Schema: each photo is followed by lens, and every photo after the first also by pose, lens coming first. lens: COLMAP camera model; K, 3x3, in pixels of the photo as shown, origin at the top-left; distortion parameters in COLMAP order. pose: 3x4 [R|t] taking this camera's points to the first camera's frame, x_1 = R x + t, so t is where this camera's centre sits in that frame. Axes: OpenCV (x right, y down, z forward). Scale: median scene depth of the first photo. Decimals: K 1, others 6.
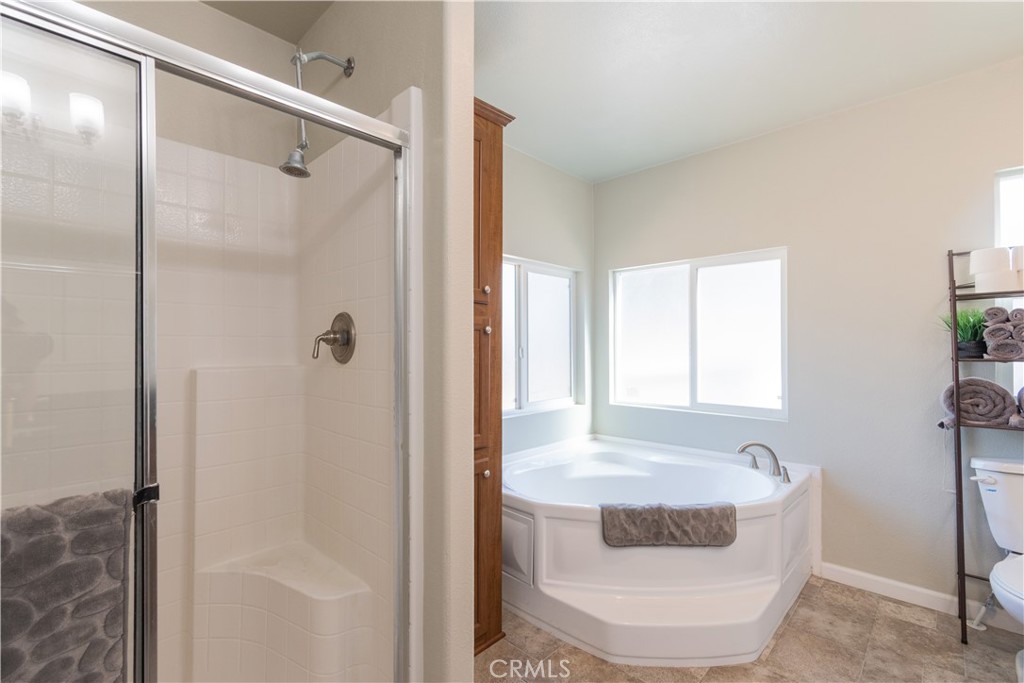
lens RADIAL K [[467.1, 0, 516.9], [0, 467.1, 344.6], [0, 0, 1]] dist [0.016506, -0.000546]
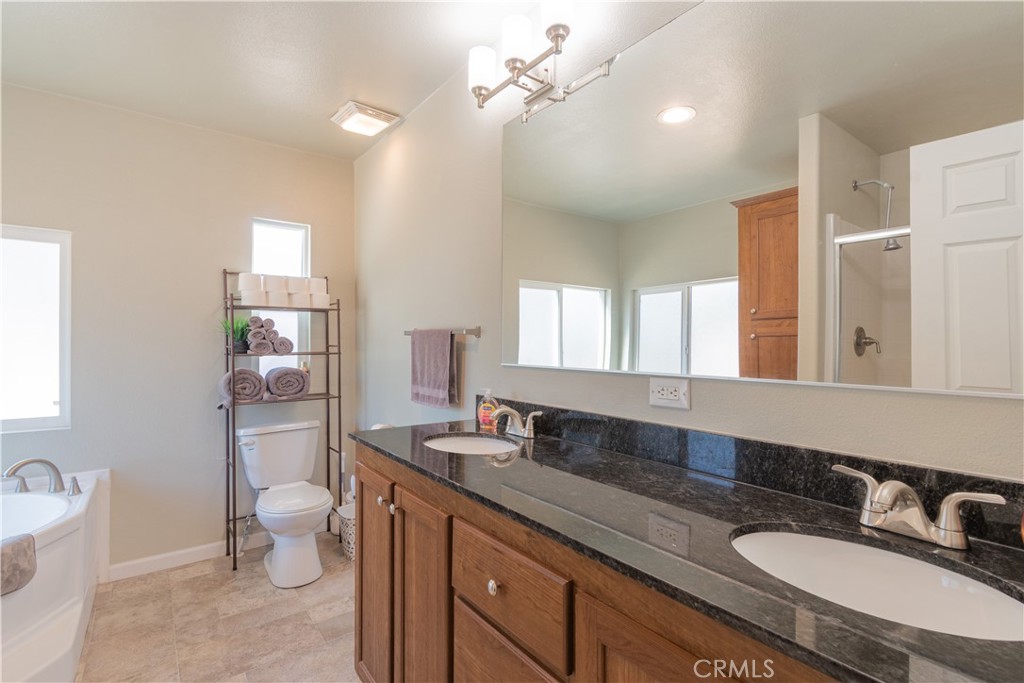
lens RADIAL K [[467.1, 0, 516.9], [0, 467.1, 344.6], [0, 0, 1]] dist [0.016506, -0.000546]
pose [[0.176443, 0.003560, 0.984304, -0.198600], [-0.006116, 0.999978, -0.002521, 0.002168], [-0.984292, -0.005576, 0.176461, 0.005417]]
